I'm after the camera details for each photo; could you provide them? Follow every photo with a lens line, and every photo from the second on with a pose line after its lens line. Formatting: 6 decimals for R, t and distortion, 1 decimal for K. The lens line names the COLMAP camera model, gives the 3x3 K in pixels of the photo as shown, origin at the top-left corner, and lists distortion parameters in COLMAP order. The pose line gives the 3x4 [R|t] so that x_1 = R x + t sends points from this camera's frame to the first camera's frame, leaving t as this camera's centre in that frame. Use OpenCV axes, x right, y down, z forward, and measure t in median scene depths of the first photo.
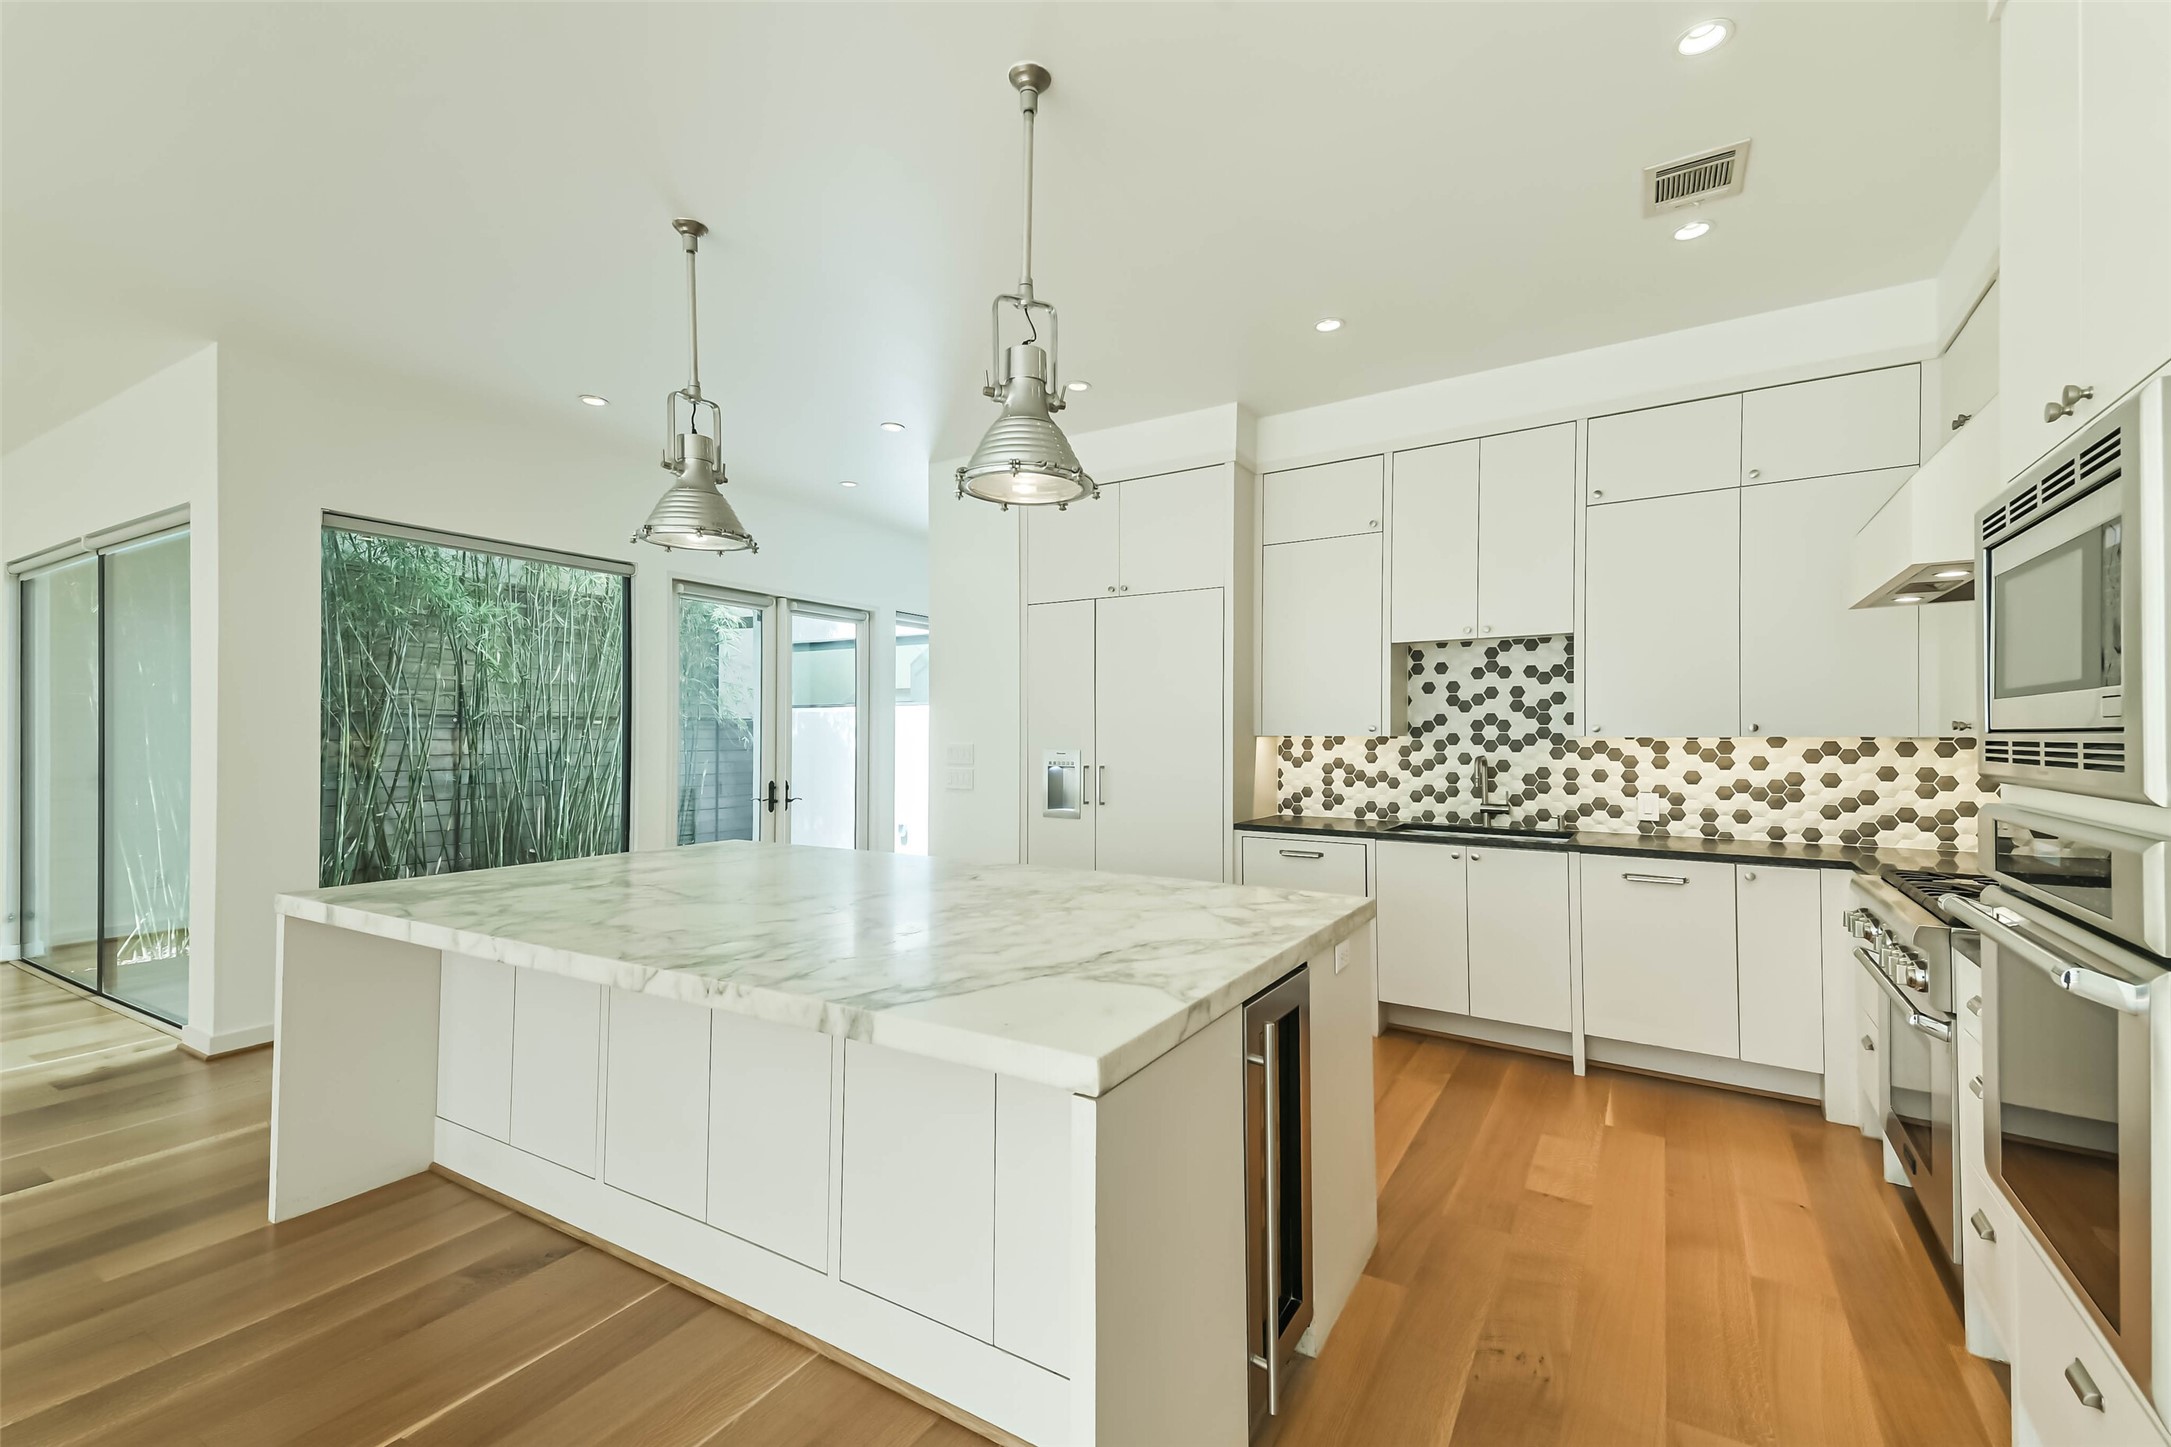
lens RADIAL K [[933.9, 0, 1087.1], [0, 933.9, 724.1], [0, 0, 1]] dist [0.075894, -0.027057]
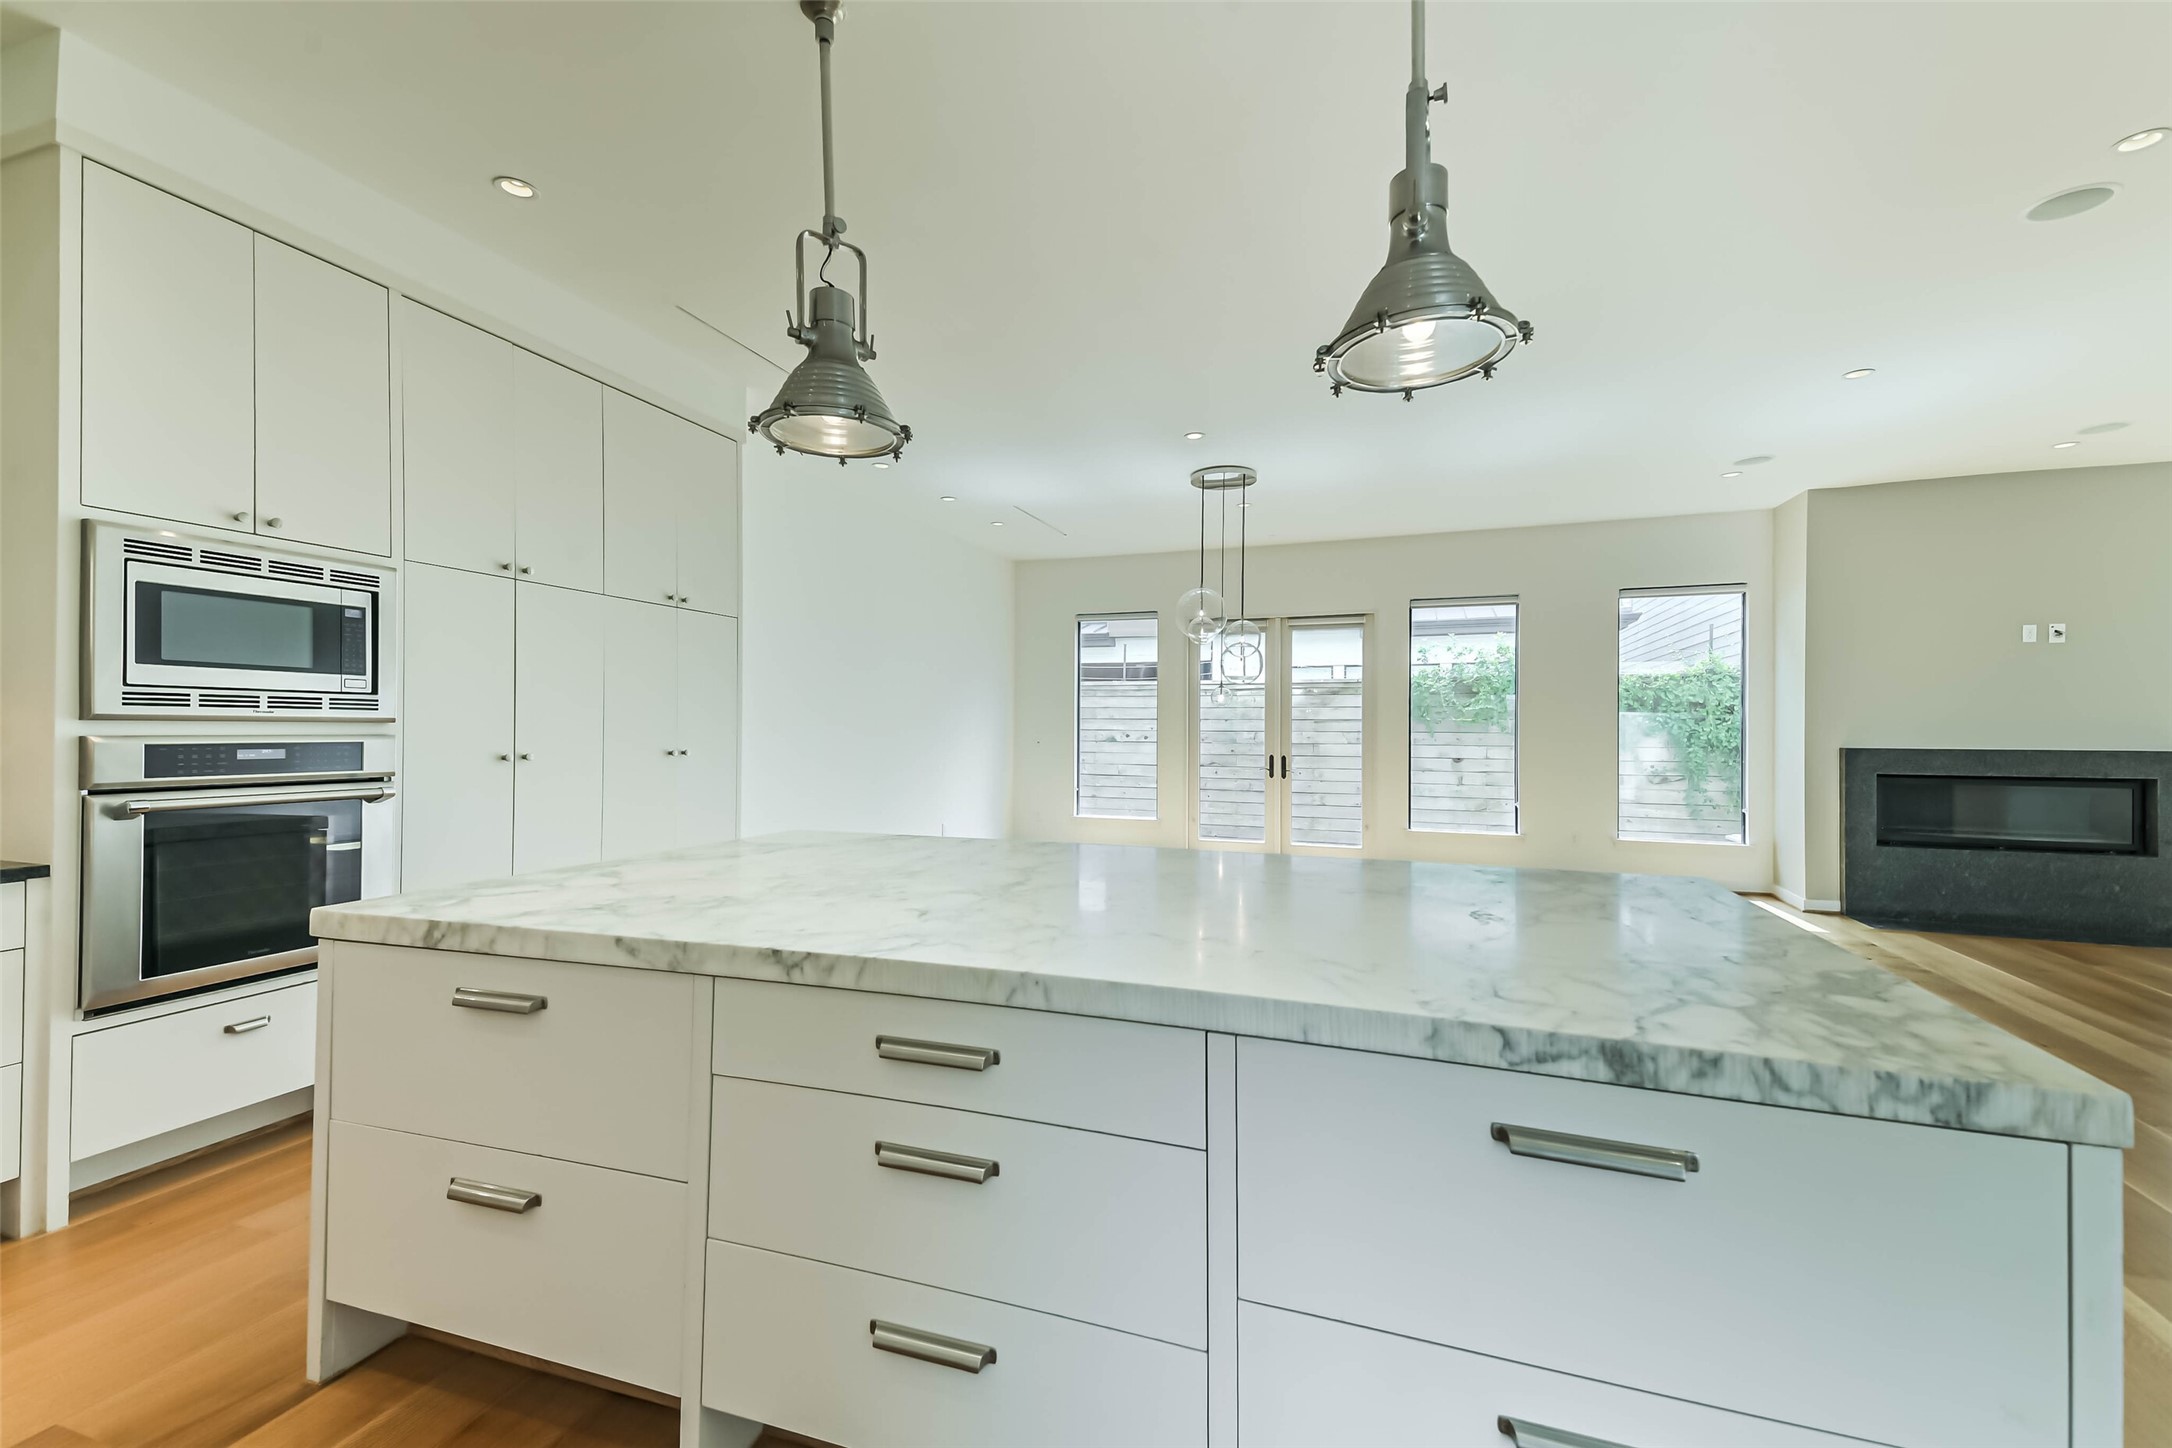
lens RADIAL K [[934.3, 0, 1106.5], [0, 934.3, 724.9], [0, 0, 1]] dist [0.075894, -0.027057]
pose [[-0.978679, -0.014371, -0.204894, -0.070321], [-0.012726, 0.999875, -0.009346, 0.023894], [0.205003, -0.006540, -0.978740, 1.054664]]
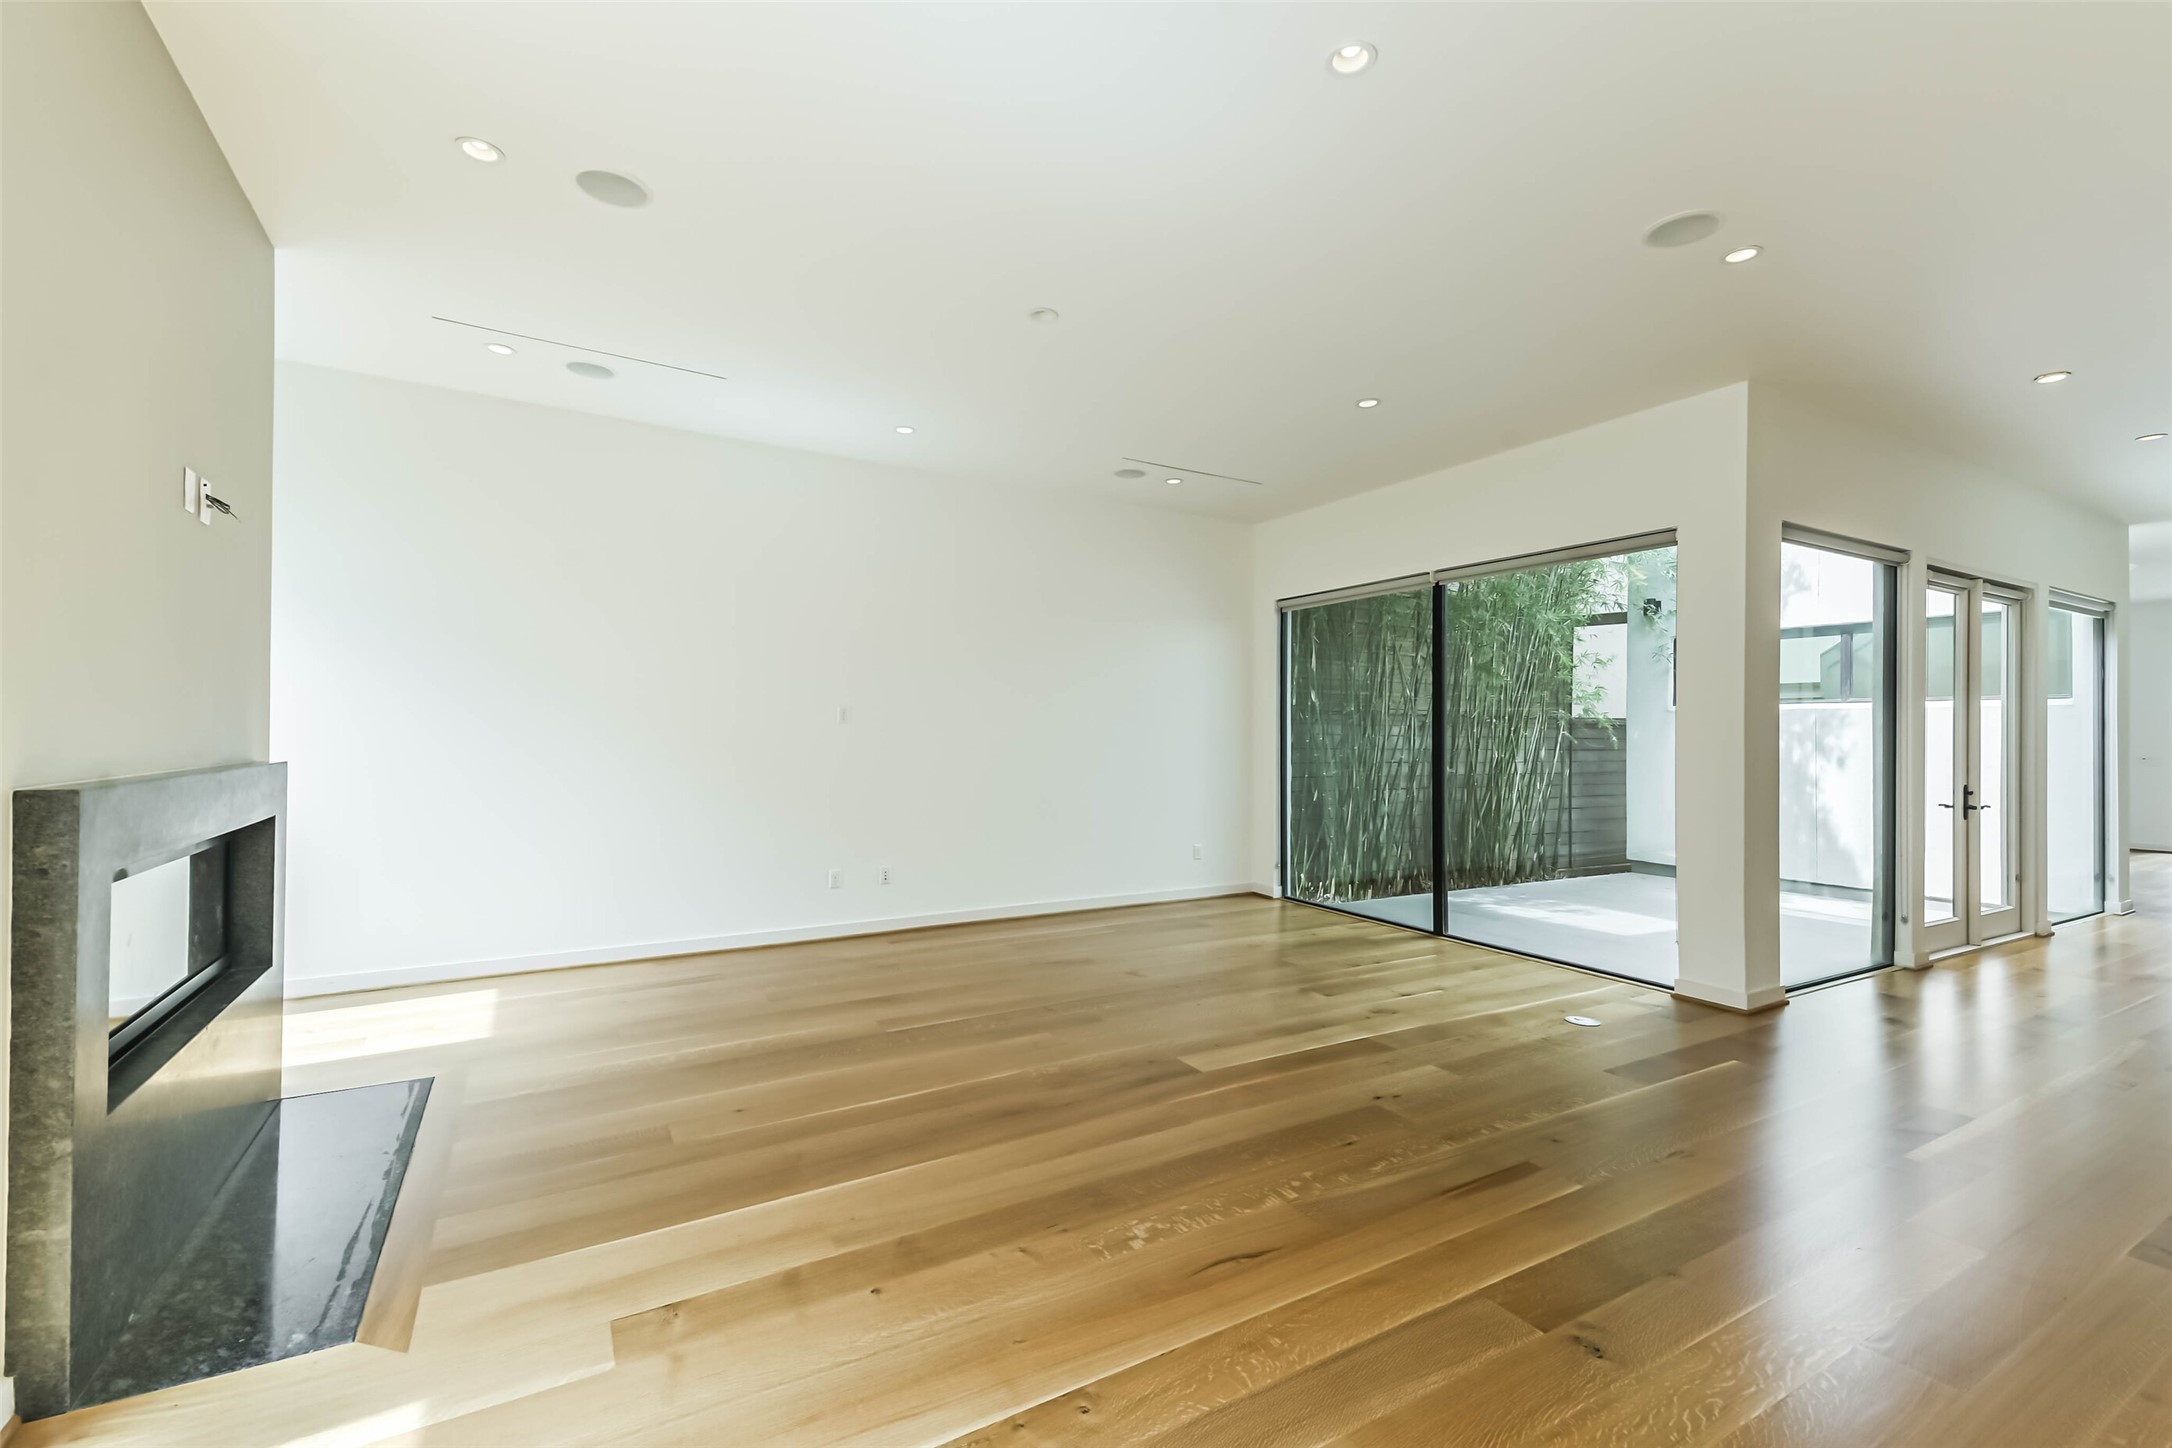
lens RADIAL K [[934.3, 0, 1123.4], [0, 934.3, 730.1], [0, 0, 1]] dist [0.075894, -0.027057]
pose [[0.890516, 0.007223, -0.454894, -0.919497], [-0.005747, 0.999973, 0.004627, 0.012227], [0.454915, -0.001506, 0.890533, -0.293284]]
